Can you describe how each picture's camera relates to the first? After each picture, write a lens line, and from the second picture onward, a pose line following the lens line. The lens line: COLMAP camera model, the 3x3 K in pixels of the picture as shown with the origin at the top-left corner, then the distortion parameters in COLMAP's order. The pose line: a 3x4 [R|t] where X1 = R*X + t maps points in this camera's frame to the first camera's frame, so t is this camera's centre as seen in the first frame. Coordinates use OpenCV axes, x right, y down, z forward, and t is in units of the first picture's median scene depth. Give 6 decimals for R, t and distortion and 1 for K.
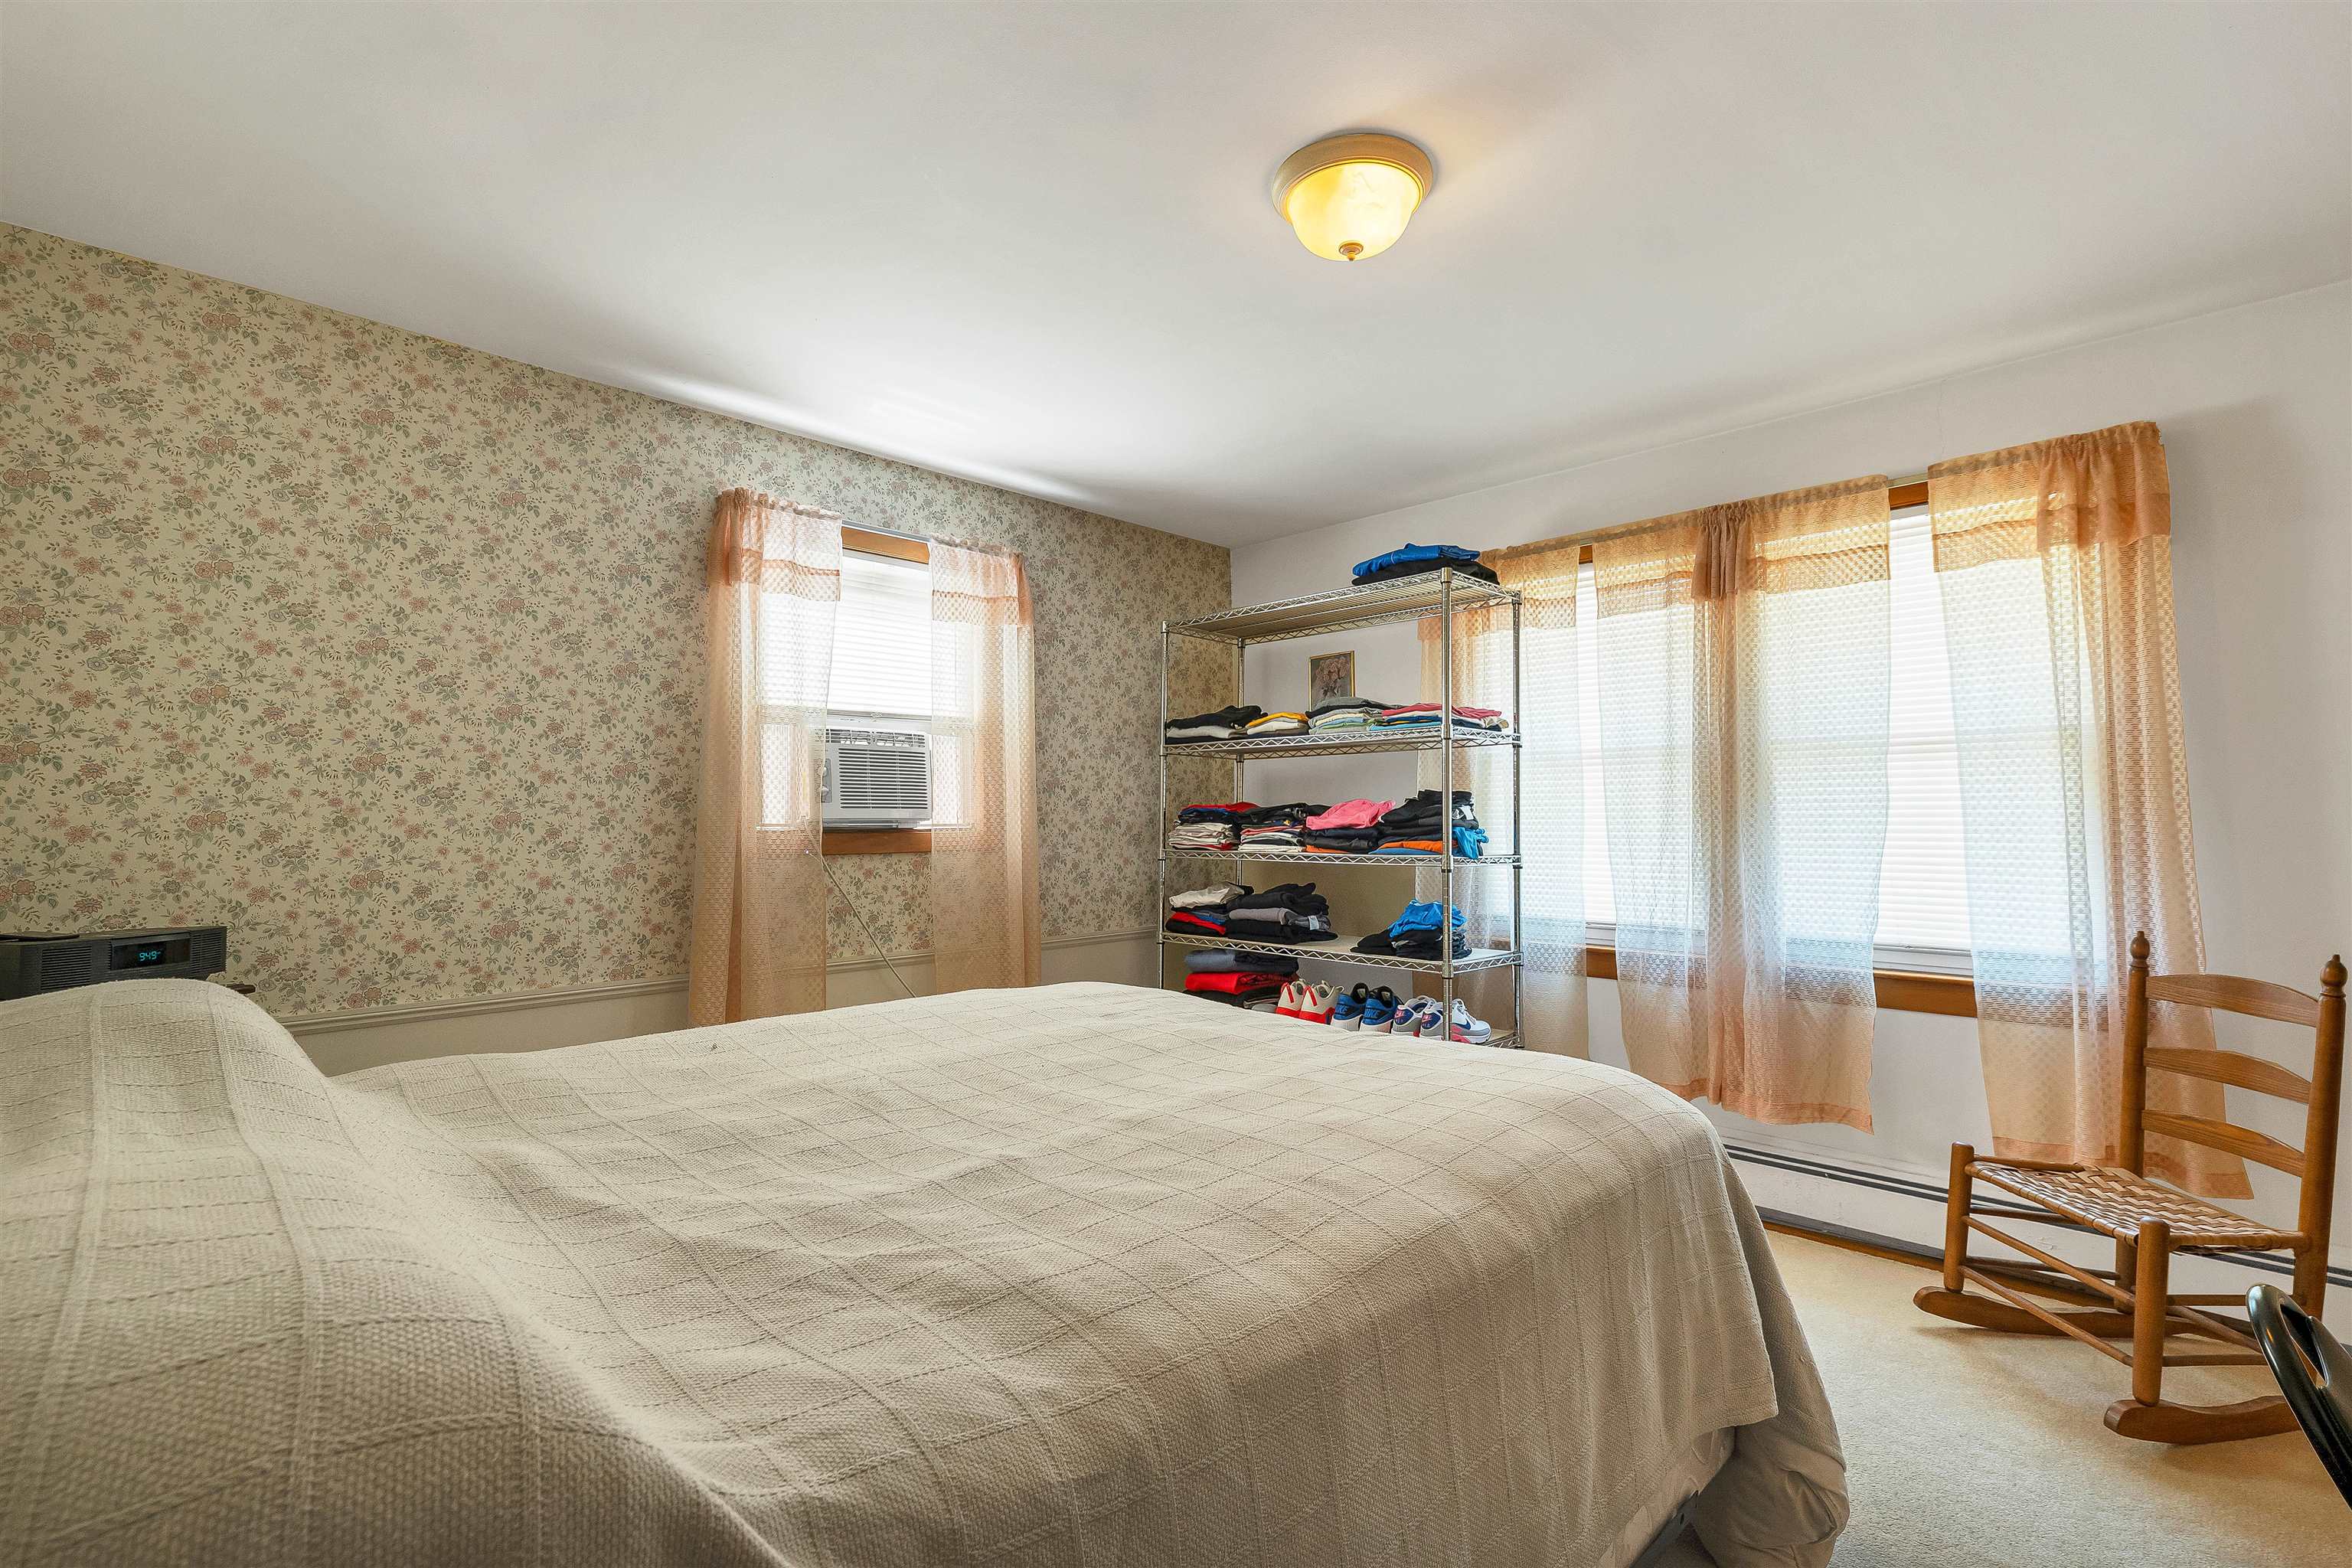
lens RADIAL K [[1075.7, 0, 1172.6], [0, 1075.7, 774.1], [0, 0, 1]] dist [0.018918, 0.001191]
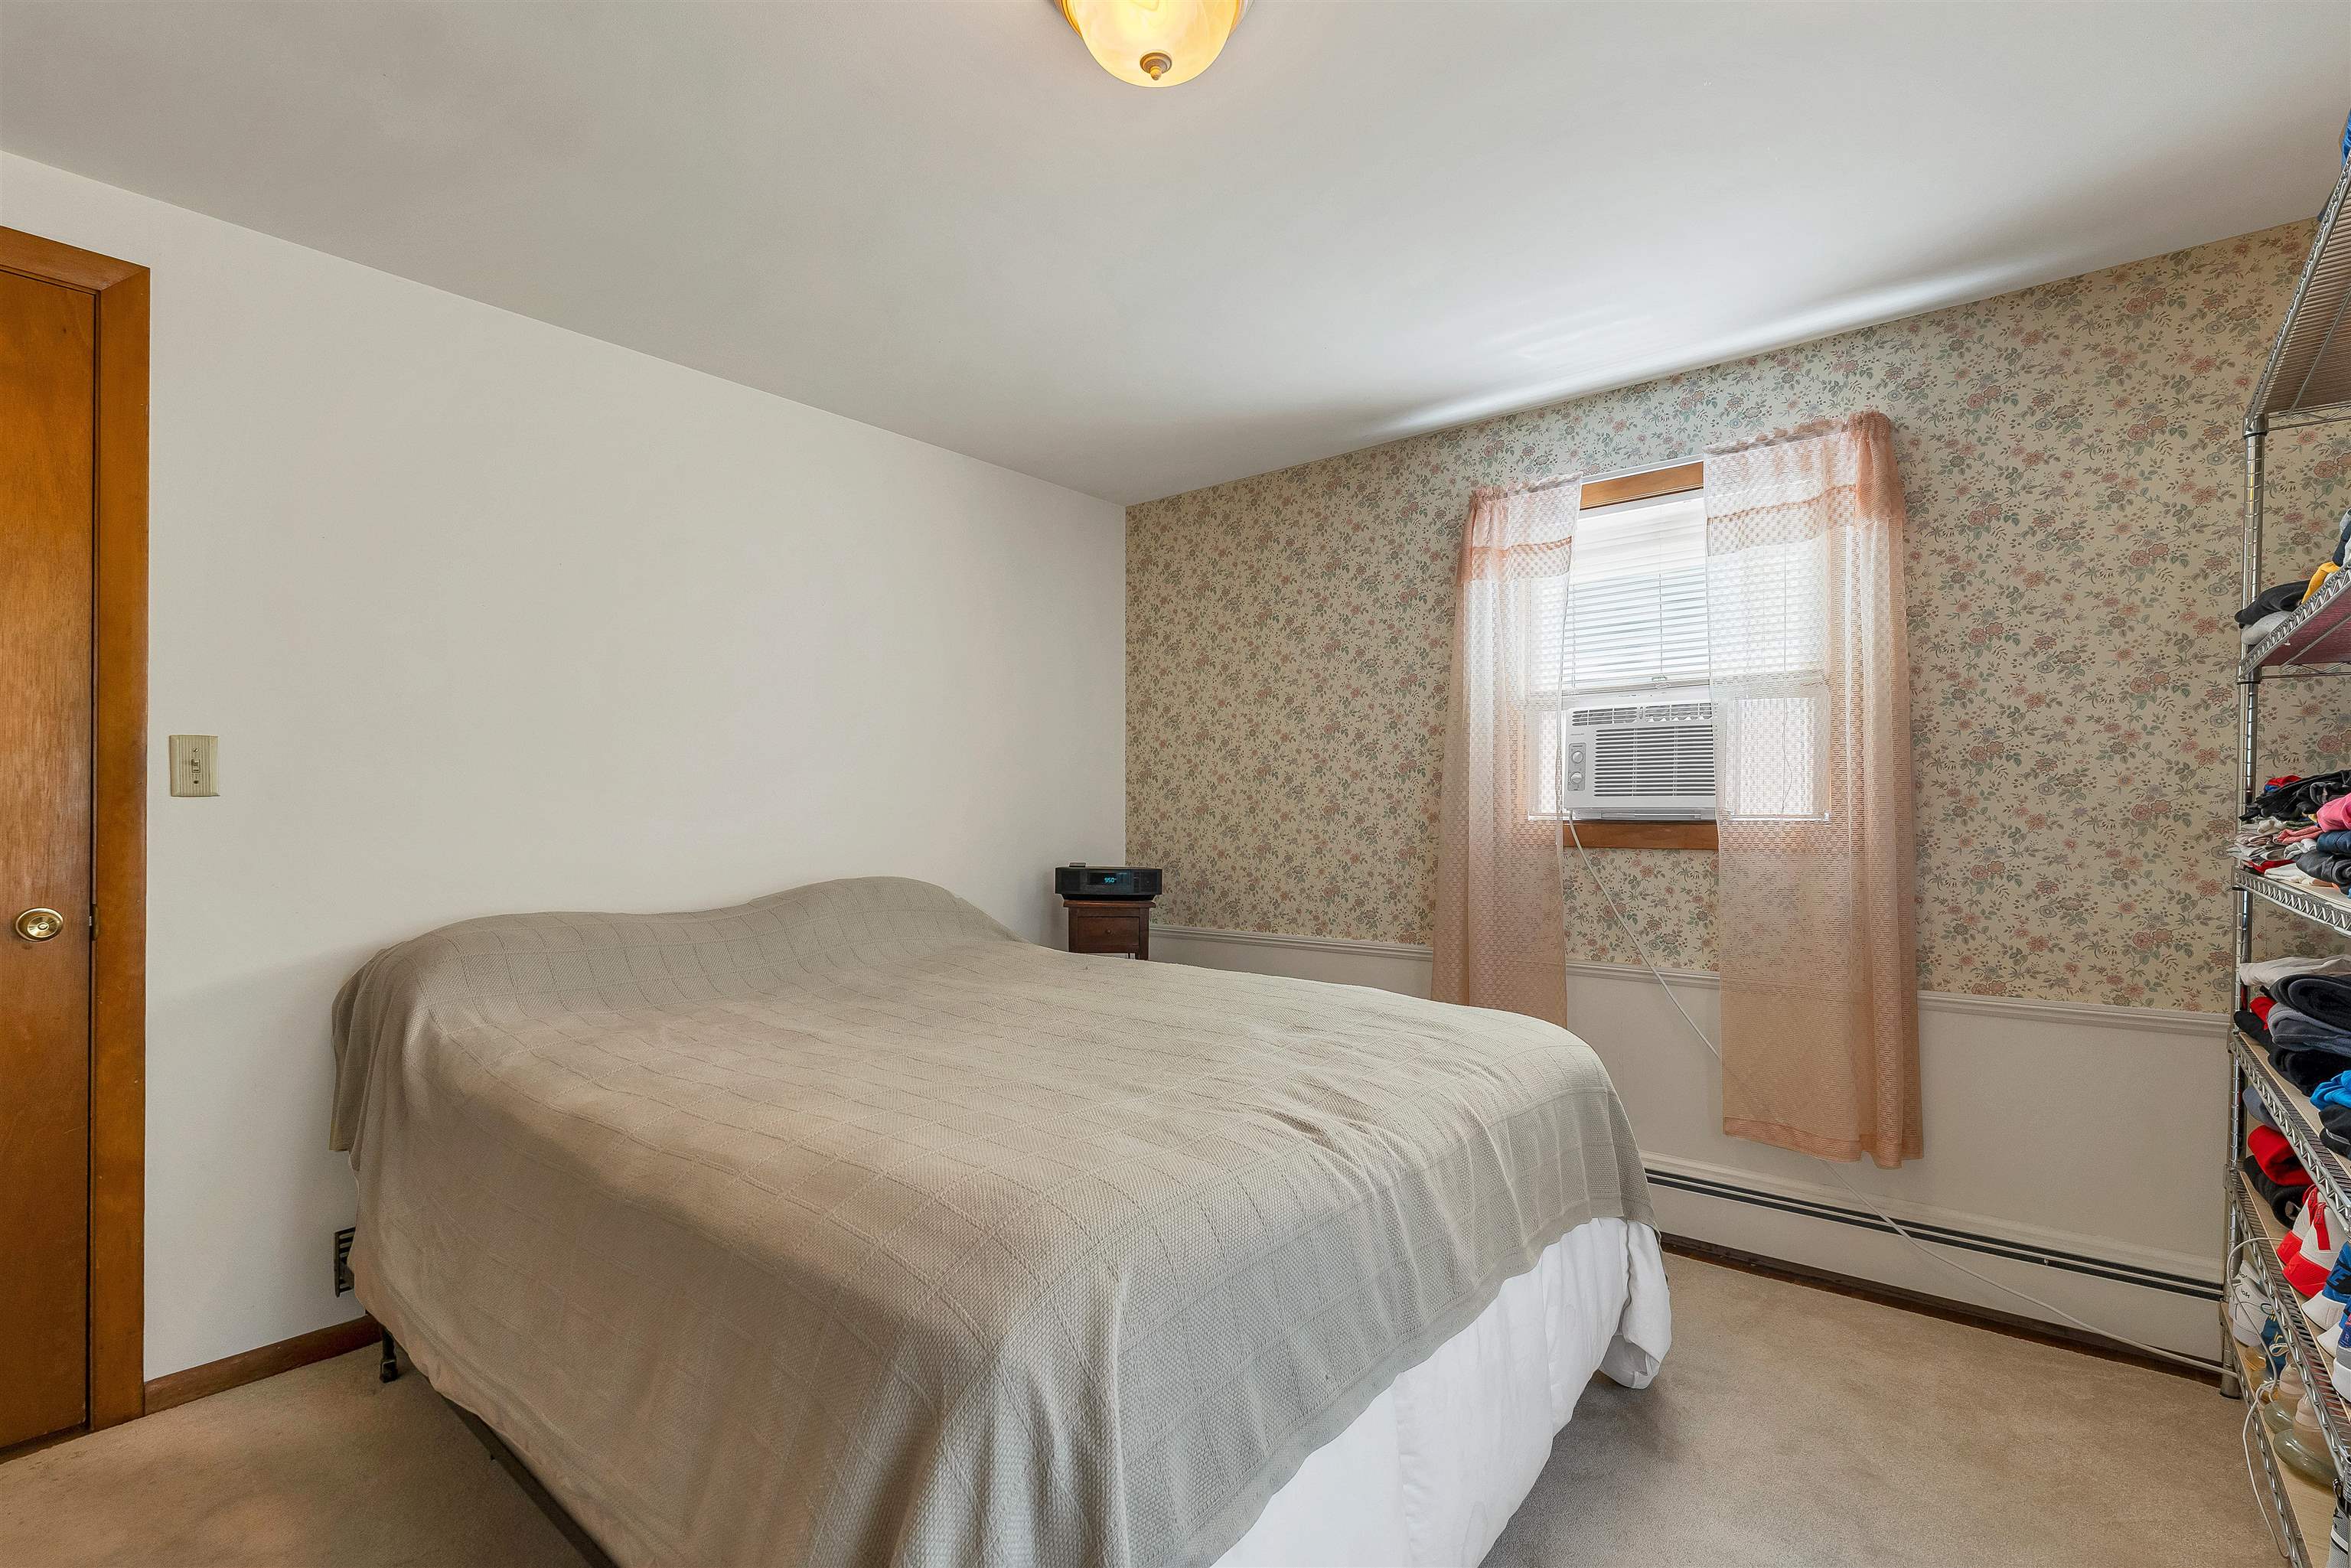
lens RADIAL K [[1075.2, 0, 1172.7], [0, 1075.2, 801.1], [0, 0, 1]] dist [0.018918, 0.001191]
pose [[0.103026, -0.007259, -0.994652, 0.539500], [0.041420, 0.999137, -0.003002, 0.022720], [0.993816, -0.040889, 0.103238, 0.534841]]
